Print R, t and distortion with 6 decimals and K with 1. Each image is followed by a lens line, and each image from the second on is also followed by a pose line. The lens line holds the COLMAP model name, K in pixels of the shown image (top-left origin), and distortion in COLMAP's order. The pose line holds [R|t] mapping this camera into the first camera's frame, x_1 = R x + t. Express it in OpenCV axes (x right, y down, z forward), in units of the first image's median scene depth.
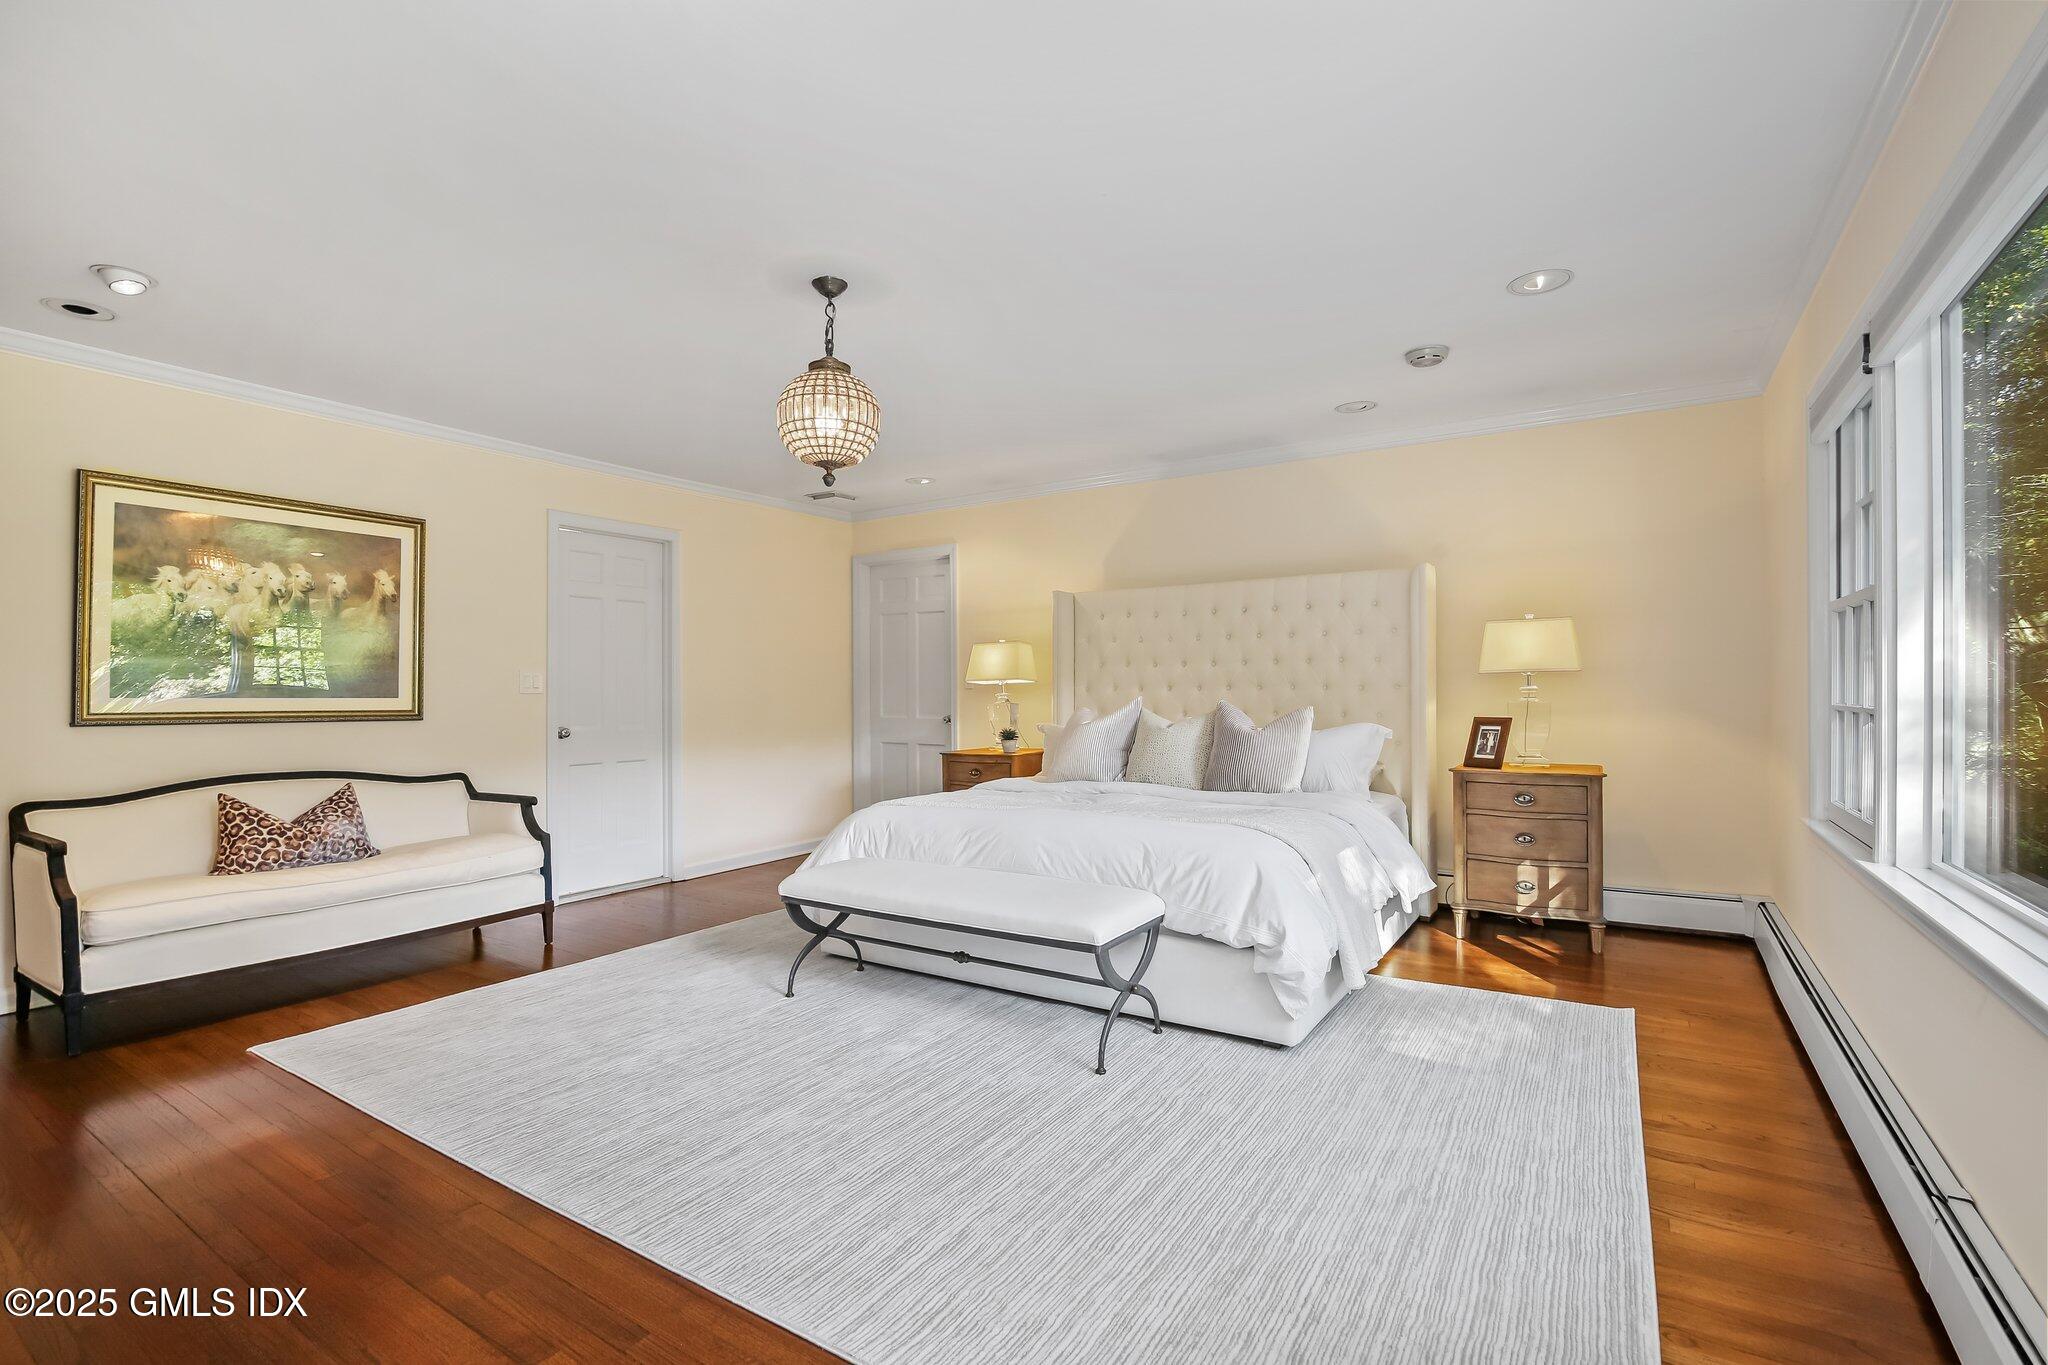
lens RADIAL K [[948.6, 0, 1031.1], [0, 948.6, 679.8], [0, 0, 1]] dist [-0.019602, 0.001759]
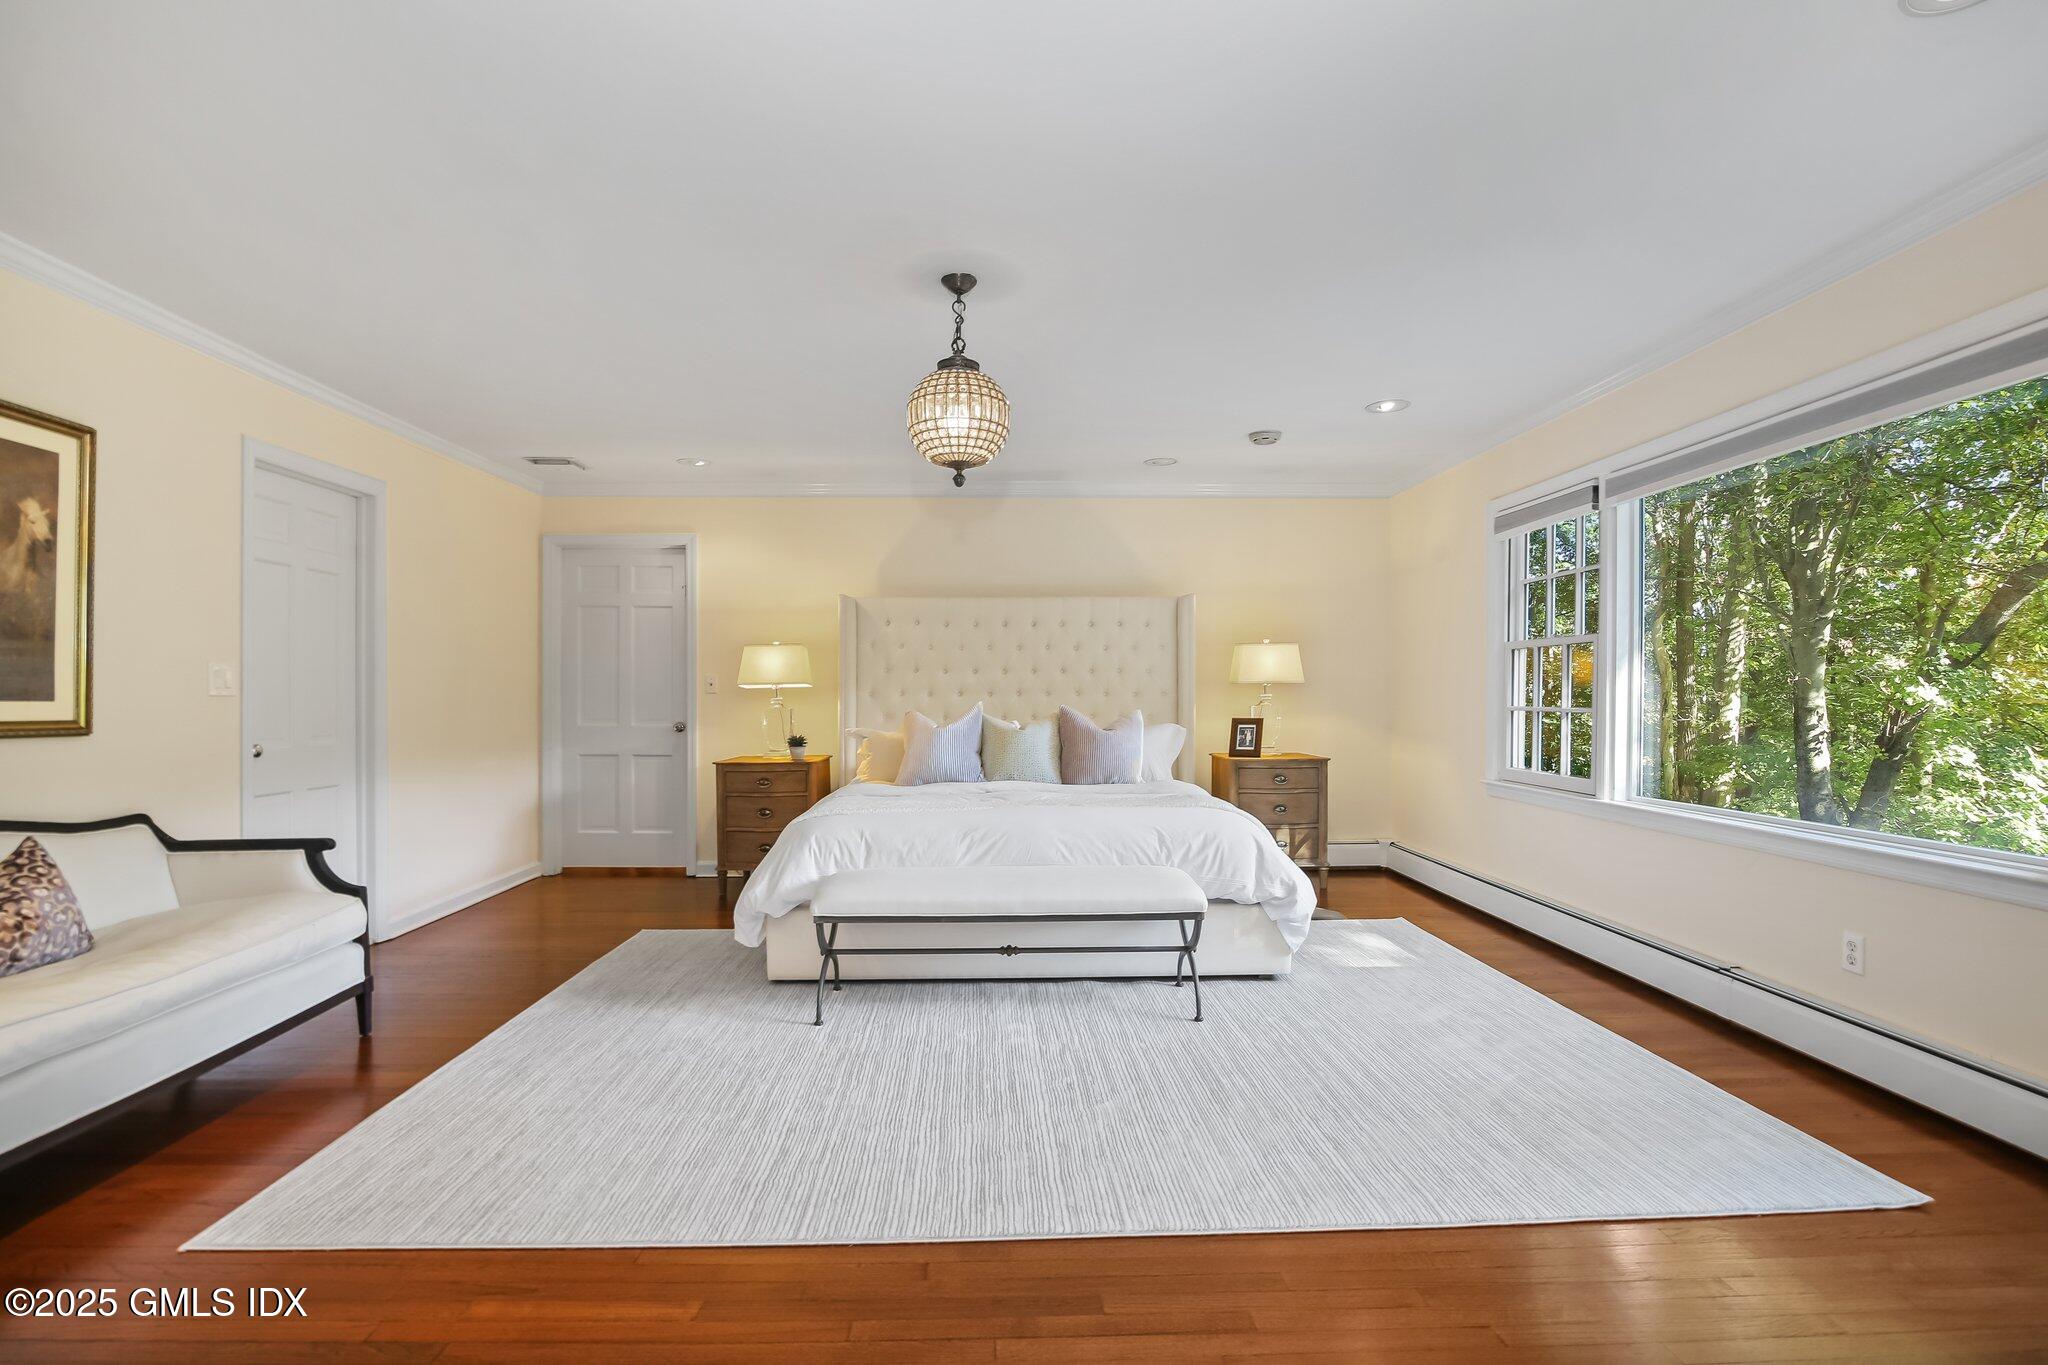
lens RADIAL K [[948.6, 0, 1035.9], [0, 948.6, 694.7], [0, 0, 1]] dist [-0.019602, 0.001759]
pose [[0.819908, 0.006086, 0.572463, -0.507697], [-0.011135, 0.999924, 0.005319, 0.004017], [-0.572387, -0.010735, 0.819914, 0.102200]]
